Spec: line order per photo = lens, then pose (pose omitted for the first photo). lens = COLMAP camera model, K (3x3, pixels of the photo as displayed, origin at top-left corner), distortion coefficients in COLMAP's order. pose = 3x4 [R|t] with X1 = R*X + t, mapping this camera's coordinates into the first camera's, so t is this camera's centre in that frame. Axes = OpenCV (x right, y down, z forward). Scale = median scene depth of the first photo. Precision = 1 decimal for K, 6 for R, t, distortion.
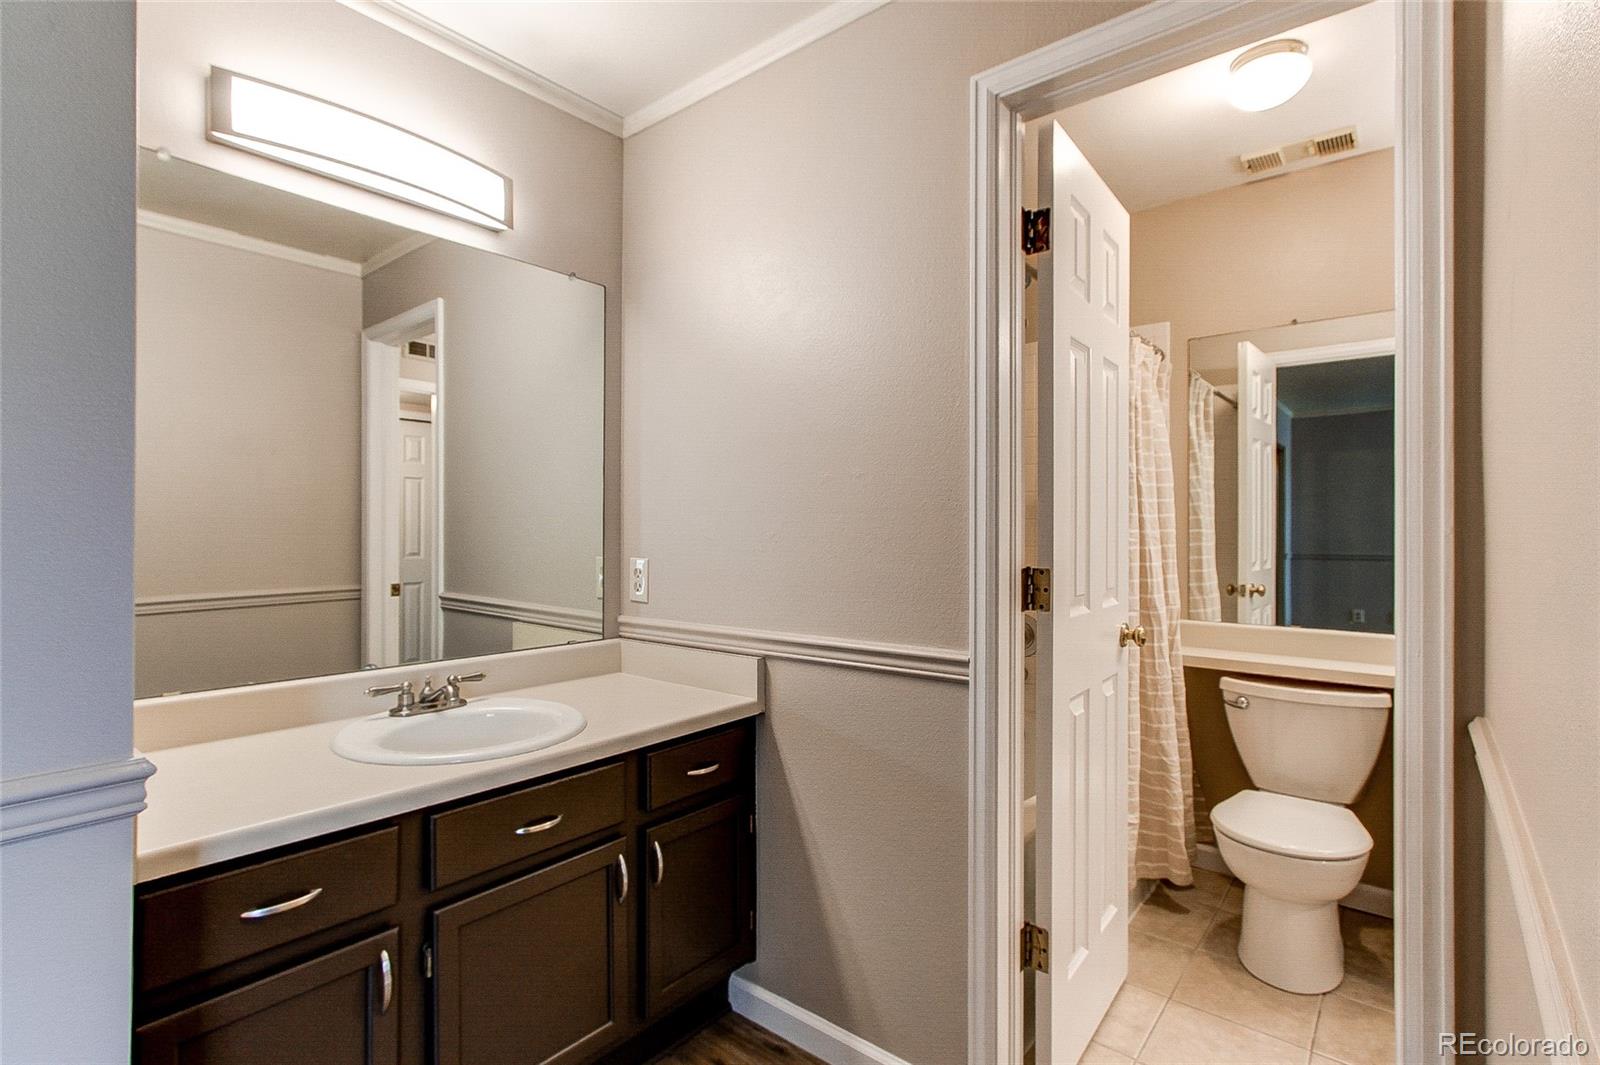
lens RADIAL K [[748.7, 0, 802.5], [0, 748.7, 532.1], [0, 0, 1]] dist [0.001610, -0.000344]
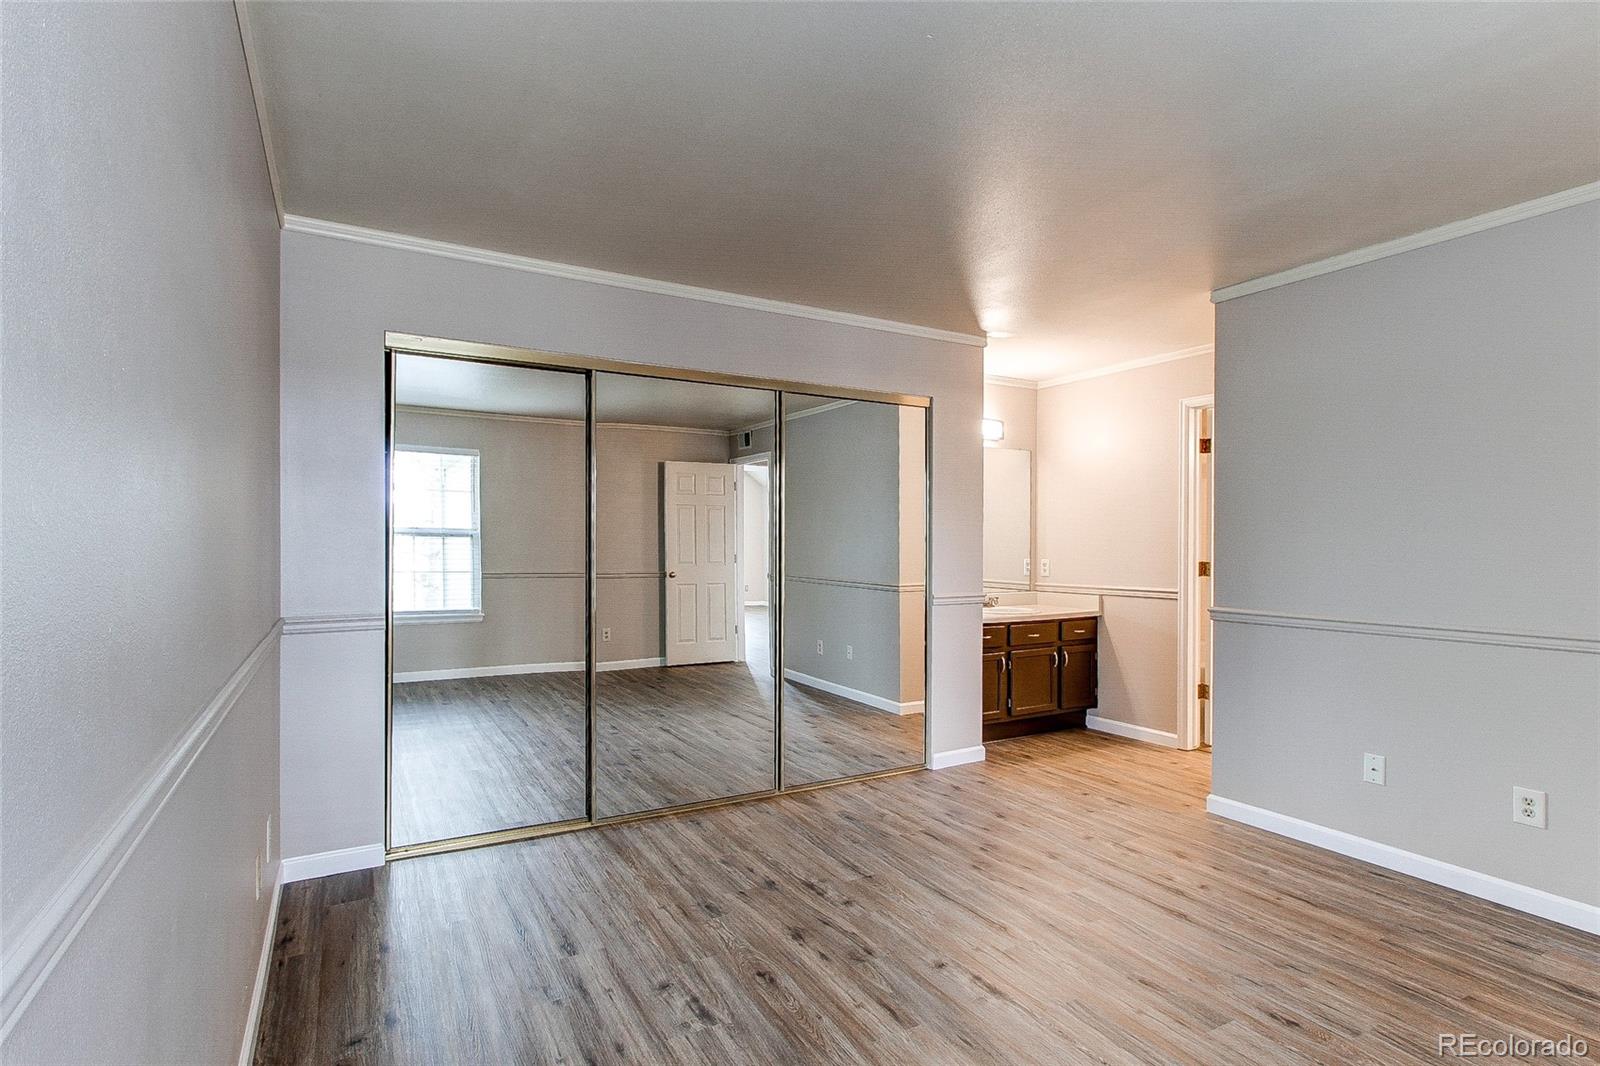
lens RADIAL K [[748.7, 0, 801.2], [0, 748.7, 560.6], [0, 0, 1]] dist [0.001610, -0.000344]
pose [[0.930260, 0.004613, -0.366873, -0.071122], [0.001053, 0.999883, 0.015242, 0.000295], [0.366900, -0.014565, 0.930146, -2.025773]]
